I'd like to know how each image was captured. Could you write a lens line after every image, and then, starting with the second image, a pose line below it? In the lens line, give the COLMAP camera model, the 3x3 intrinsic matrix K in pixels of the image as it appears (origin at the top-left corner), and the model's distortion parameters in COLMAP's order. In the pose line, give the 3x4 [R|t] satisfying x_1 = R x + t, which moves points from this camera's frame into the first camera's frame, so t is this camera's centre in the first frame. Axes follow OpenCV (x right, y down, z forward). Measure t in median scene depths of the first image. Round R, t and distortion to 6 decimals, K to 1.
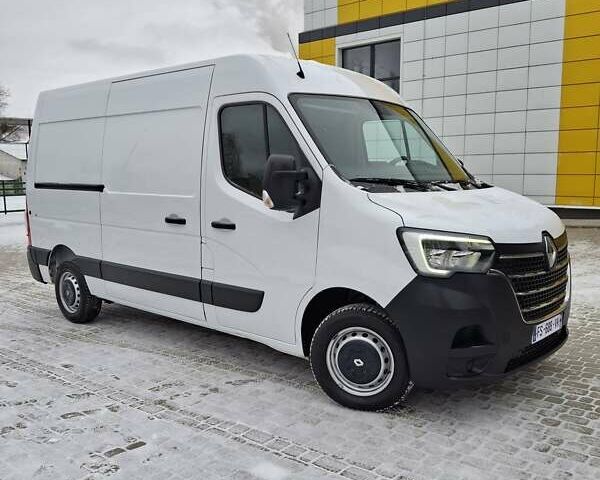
lens RADIAL K [[587.4, 0, 299.2], [0, 587.4, 246.6], [0, 0, 1]] dist [0.125962, -0.262434]
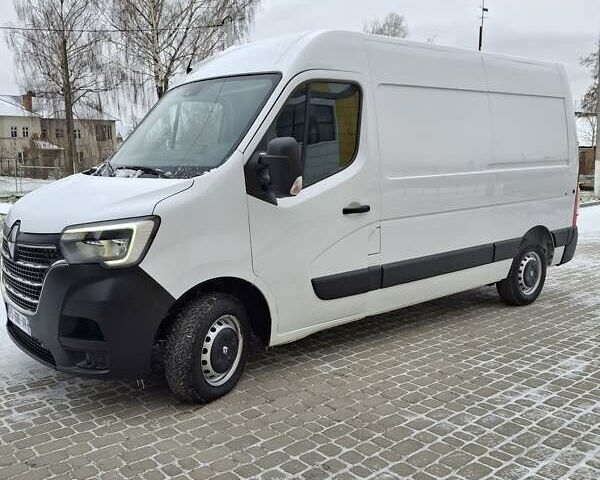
lens RADIAL K [[588.1, 0, 300.0], [0, 588.1, 240.0], [0, 0, 1]] dist [0.135435, -0.288731]
pose [[-0.141293, 0.159682, -0.977005, 1.339522], [-0.114406, 0.977659, 0.176334, -0.225010], [0.983335, 0.136690, -0.119868, 1.599022]]
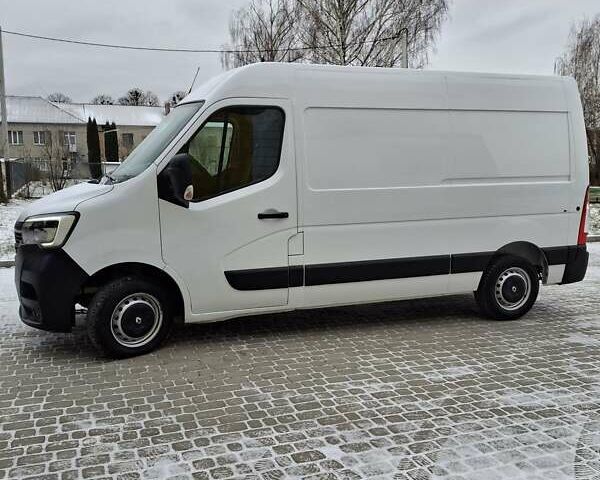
lens RADIAL K [[588.1, 0, 300.0], [0, 588.1, 240.0], [0, 0, 1]] dist [0.135435, -0.288731]
pose [[-0.467858, 0.129871, -0.874209, 1.342501], [-0.106342, 0.973686, 0.201561, -0.314020], [0.877382, 0.187268, -0.441736, 2.210991]]
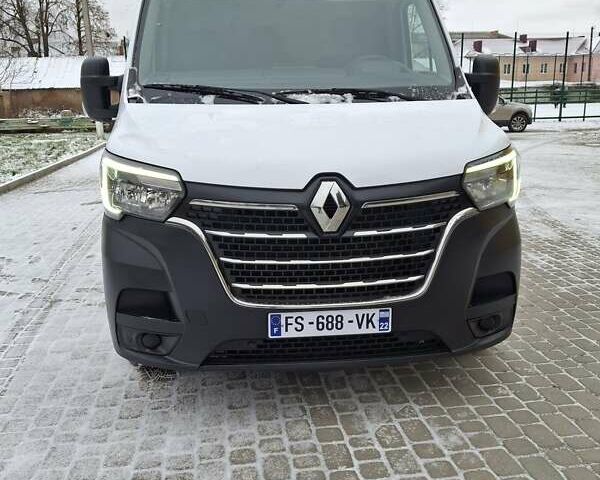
lens RADIAL K [[588.1, 0, 300.0], [0, 588.1, 240.0], [0, 0, 1]] dist [0.135435, -0.288731]
pose [[0.749727, 0.163859, -0.641140, 0.808049], [-0.079871, 0.984182, 0.158133, -0.053233], [0.656910, -0.067348, 0.750955, 0.519591]]
